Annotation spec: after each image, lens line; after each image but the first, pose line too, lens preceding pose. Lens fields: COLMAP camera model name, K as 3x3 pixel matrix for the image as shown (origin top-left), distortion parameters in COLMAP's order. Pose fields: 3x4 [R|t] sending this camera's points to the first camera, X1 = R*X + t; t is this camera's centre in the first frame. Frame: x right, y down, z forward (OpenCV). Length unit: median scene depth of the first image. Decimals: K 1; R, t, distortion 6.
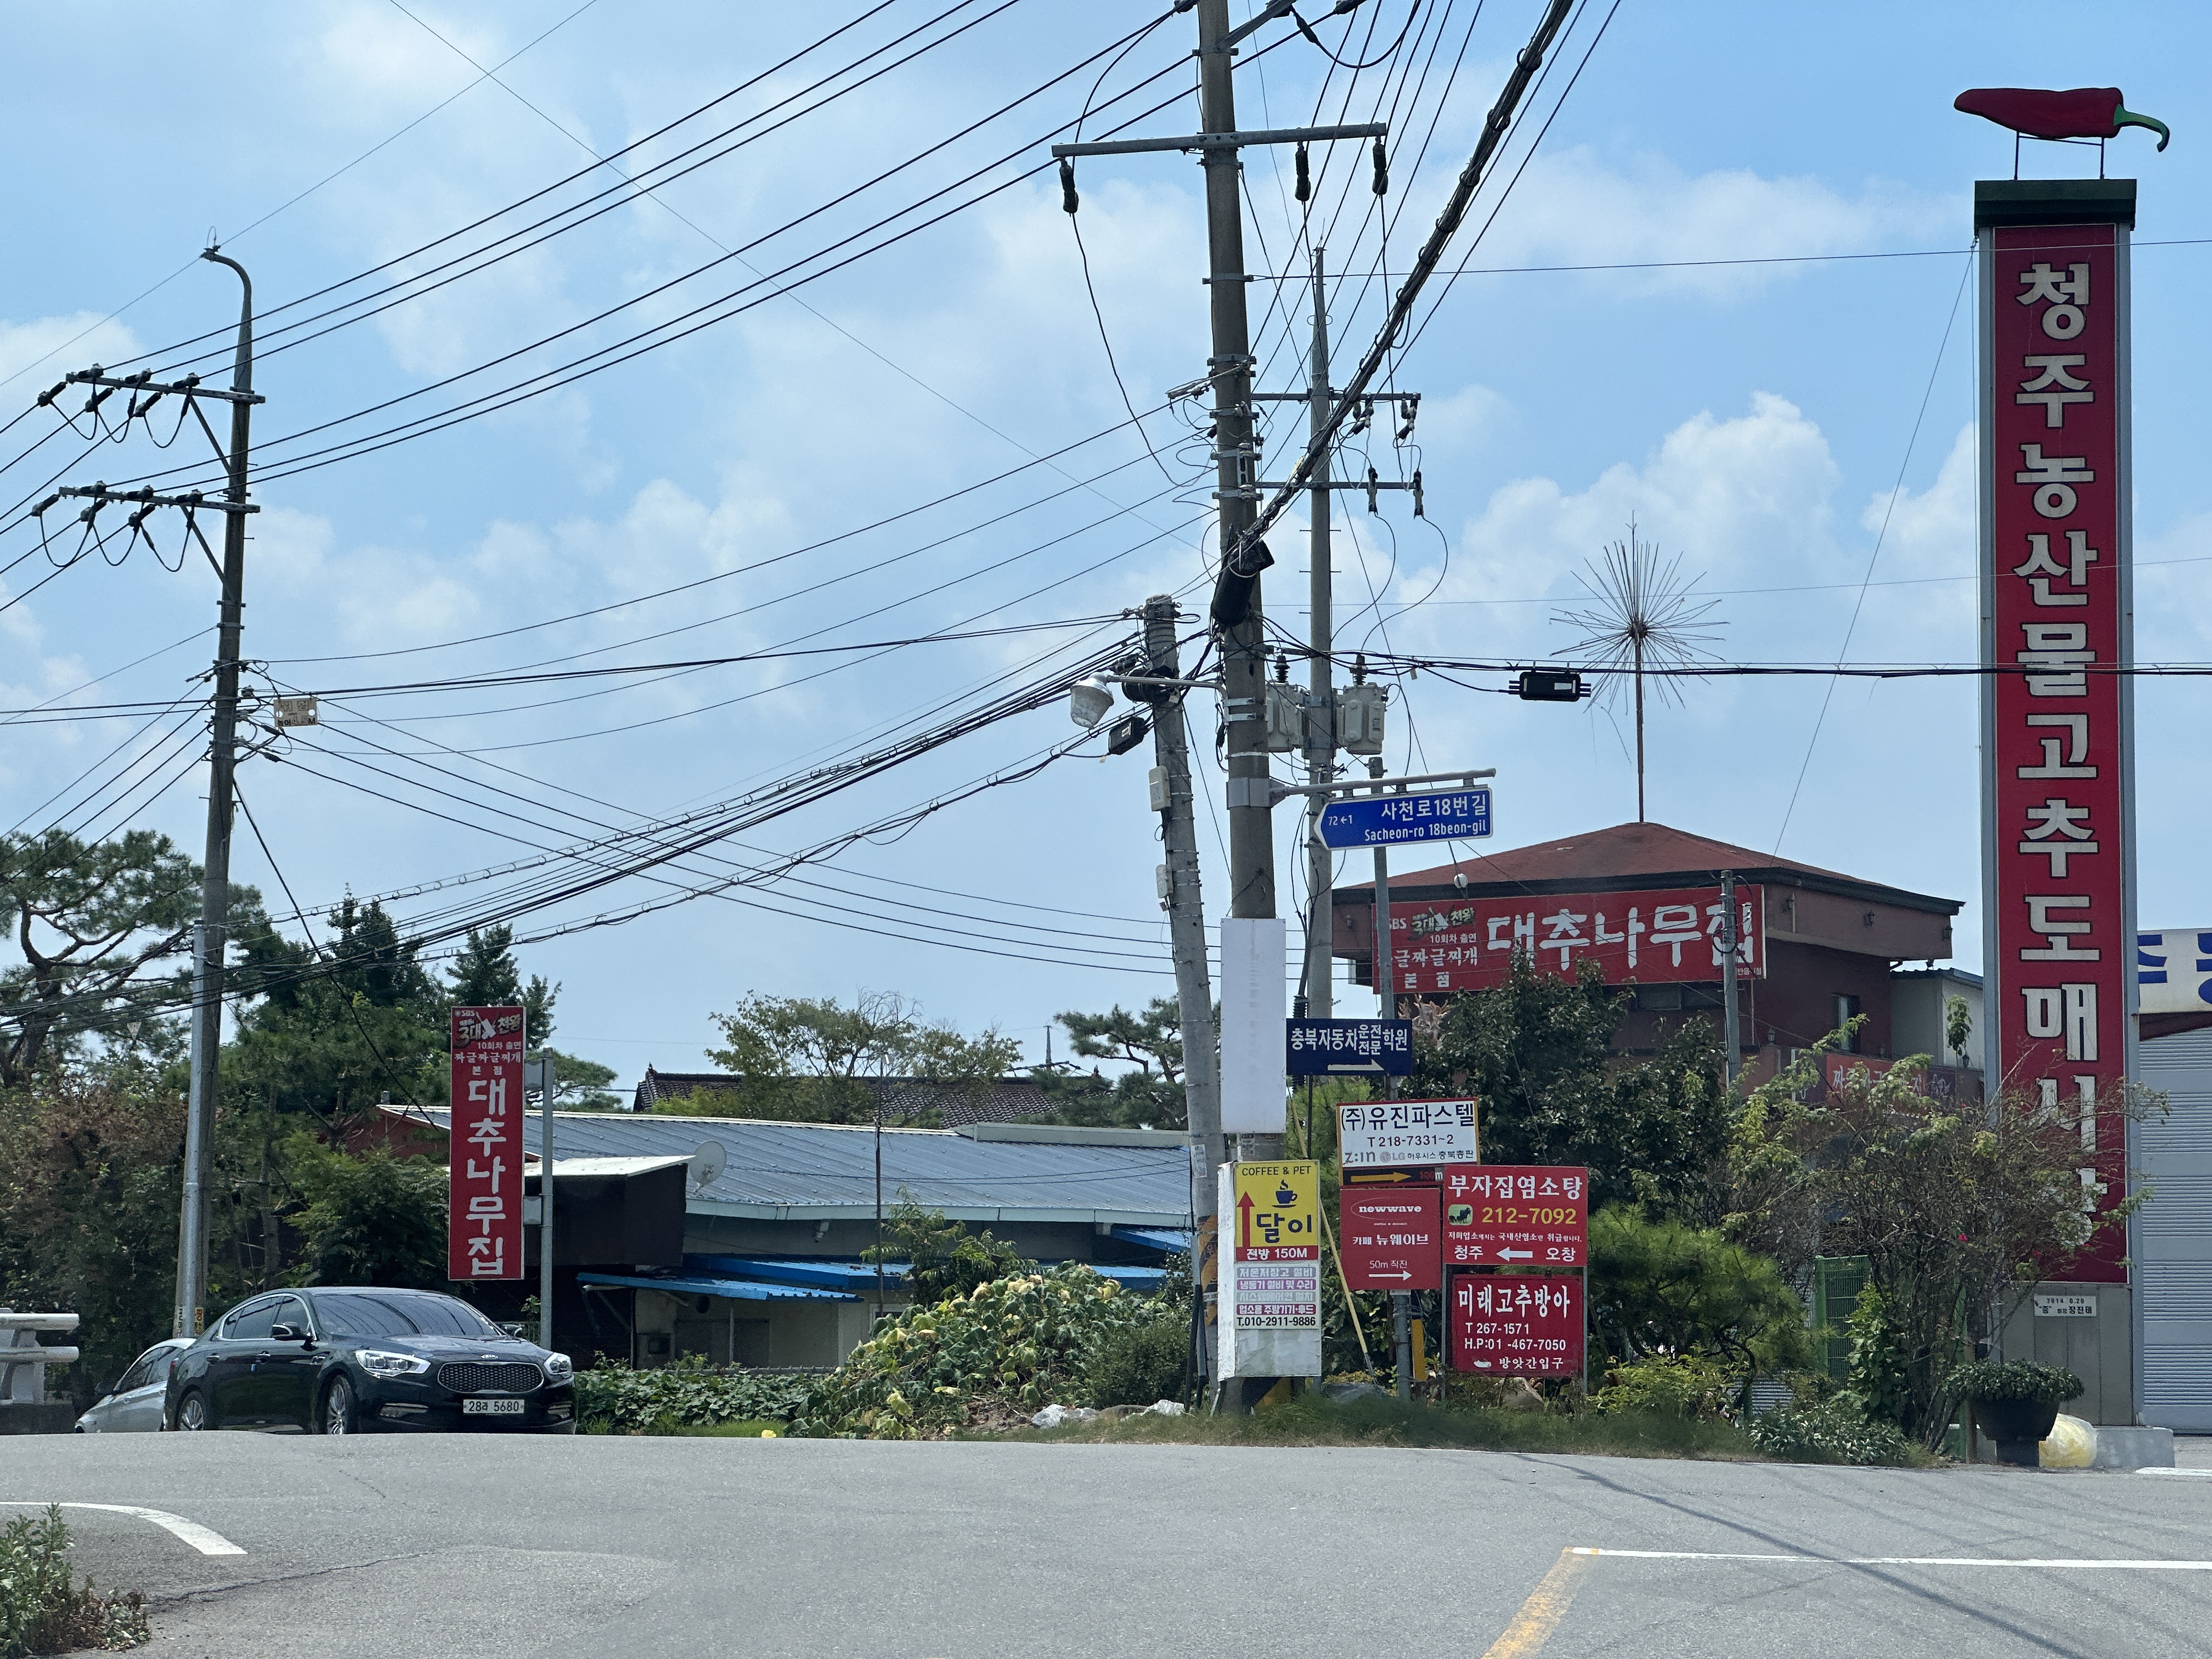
lens RADIAL K [[5013.0, 0, 1106.0], [0, 5013.0, 829.5], [0, 0, 1]] dist [0.018990, 0.325092]
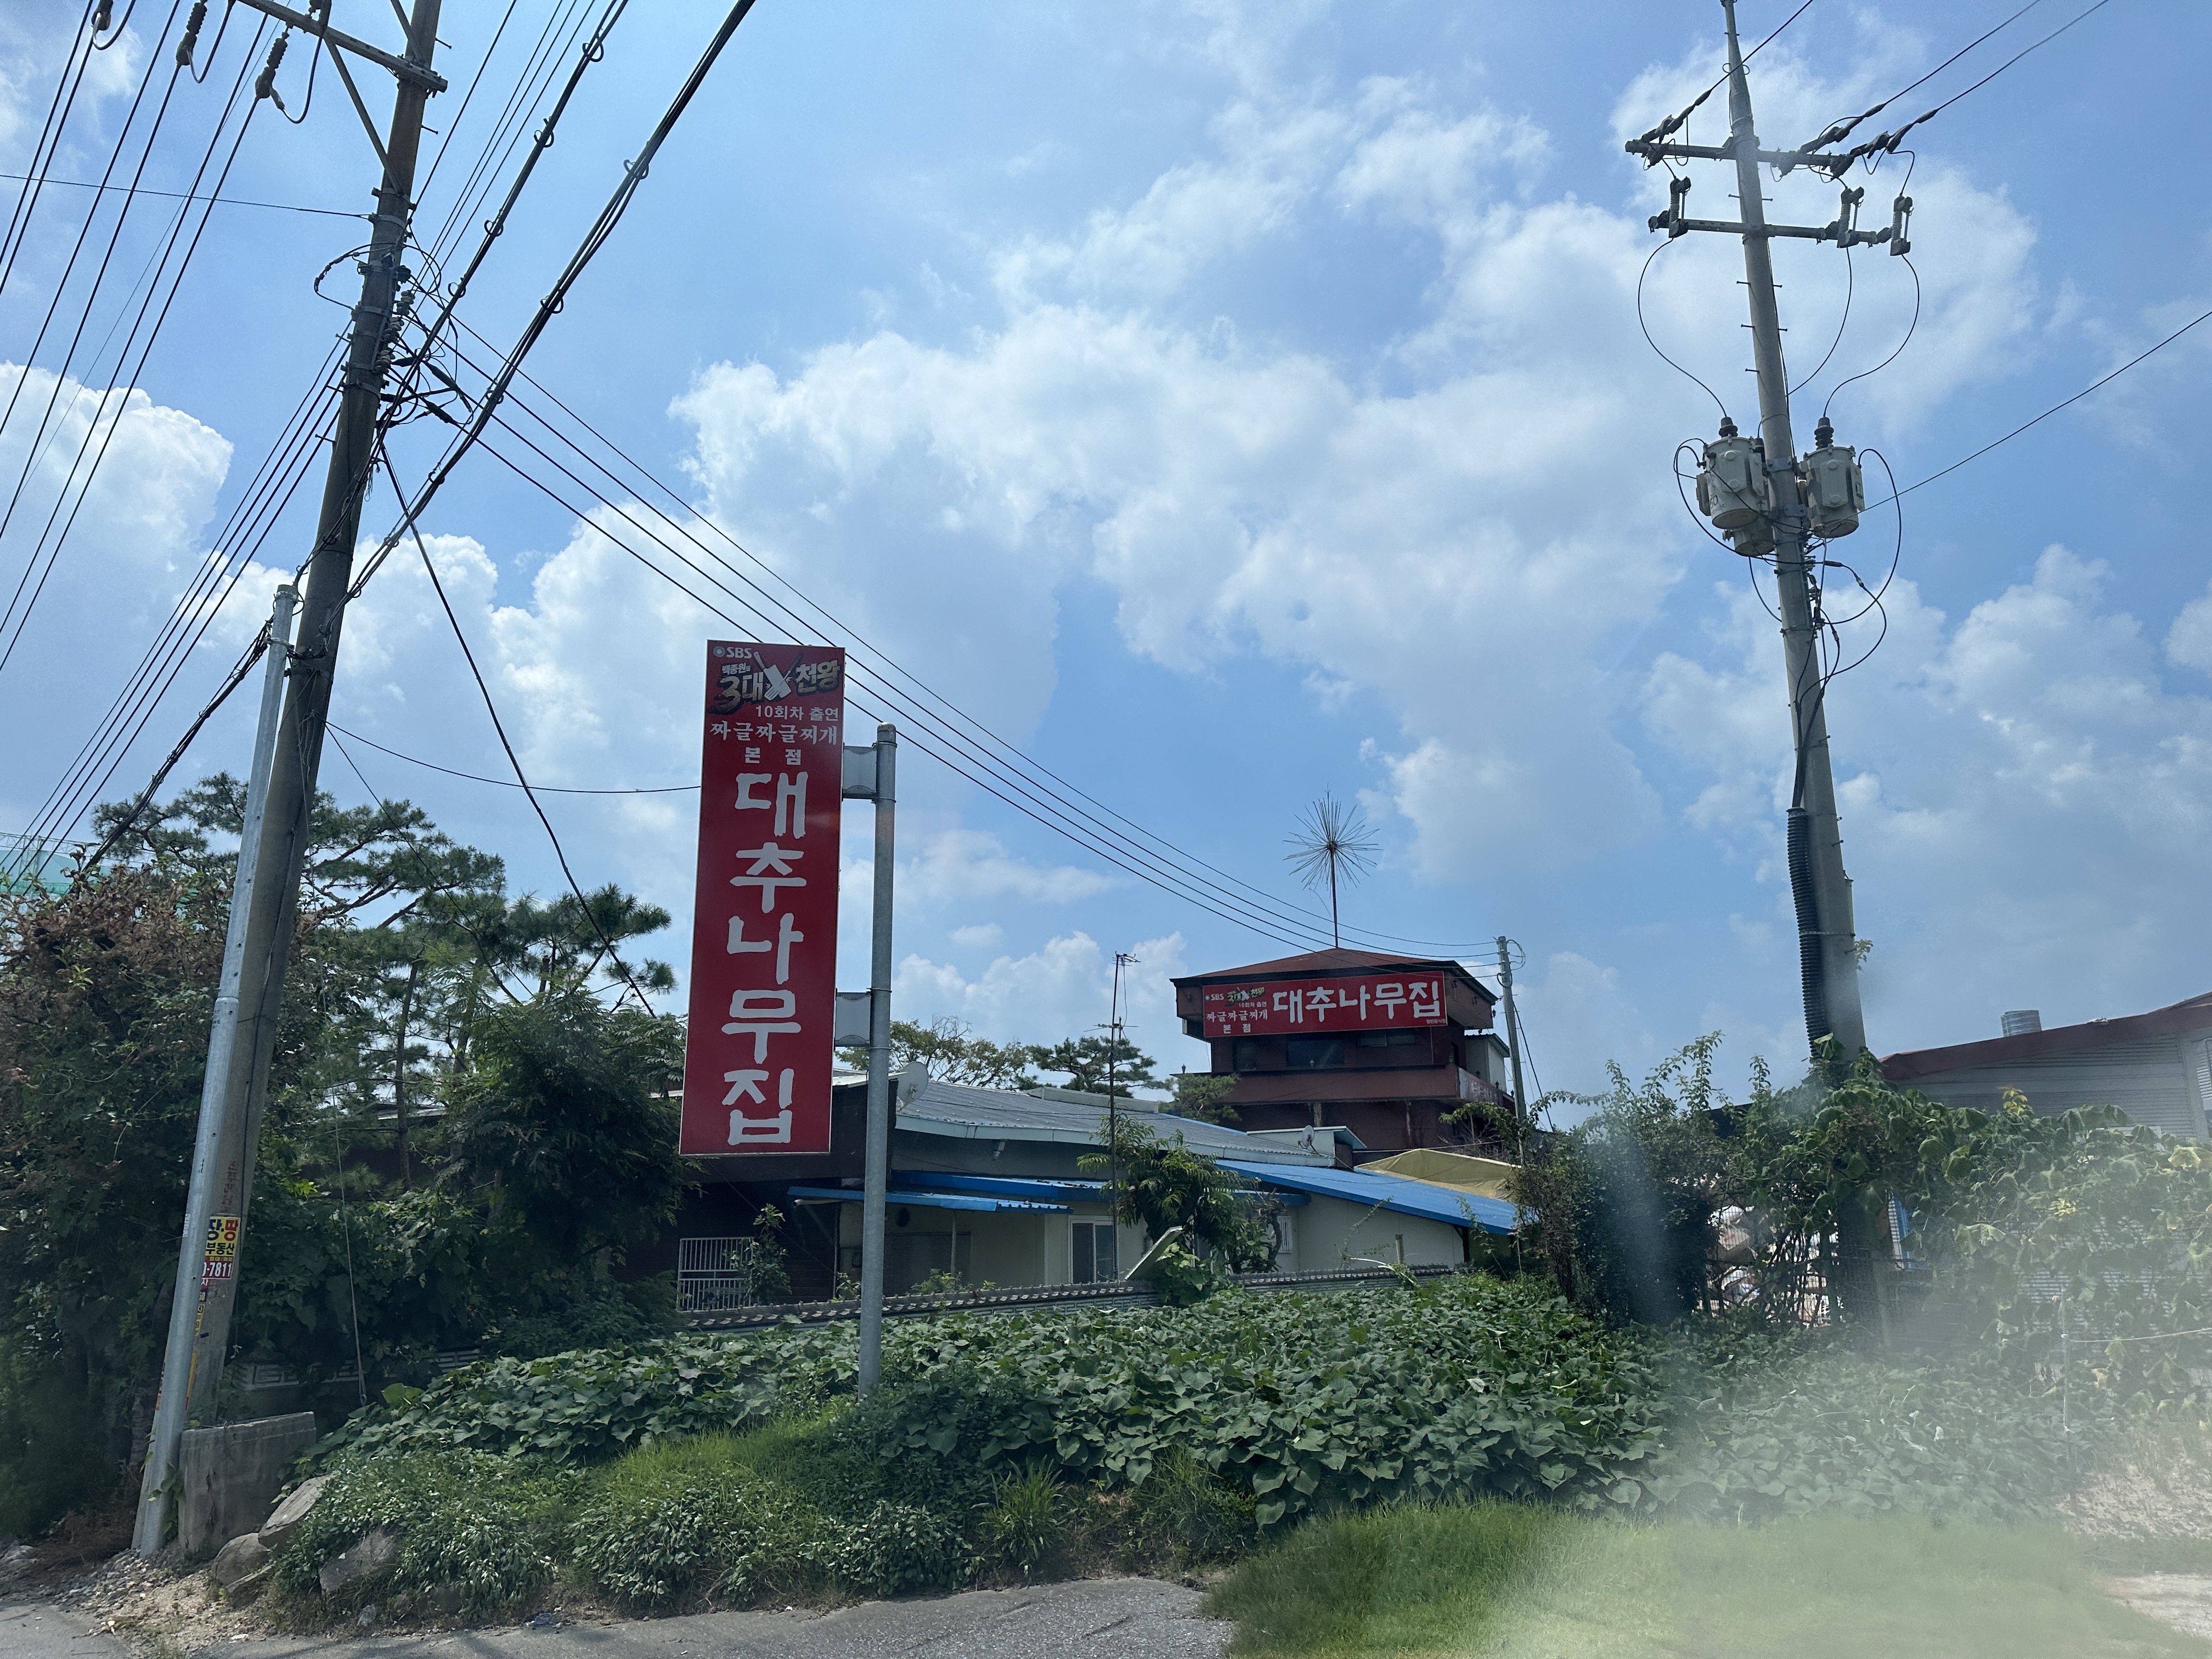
lens RADIAL K [[1581.2, 0, 1106.0], [0, 1581.2, 829.5], [0, 0, 1]] dist [0.032408, -0.006399]
pose [[0.988760, 0.031930, 0.146061, -0.105561], [-0.009592, 0.988465, -0.151148, 0.075767], [-0.149203, 0.148048, 0.977661, 0.778284]]
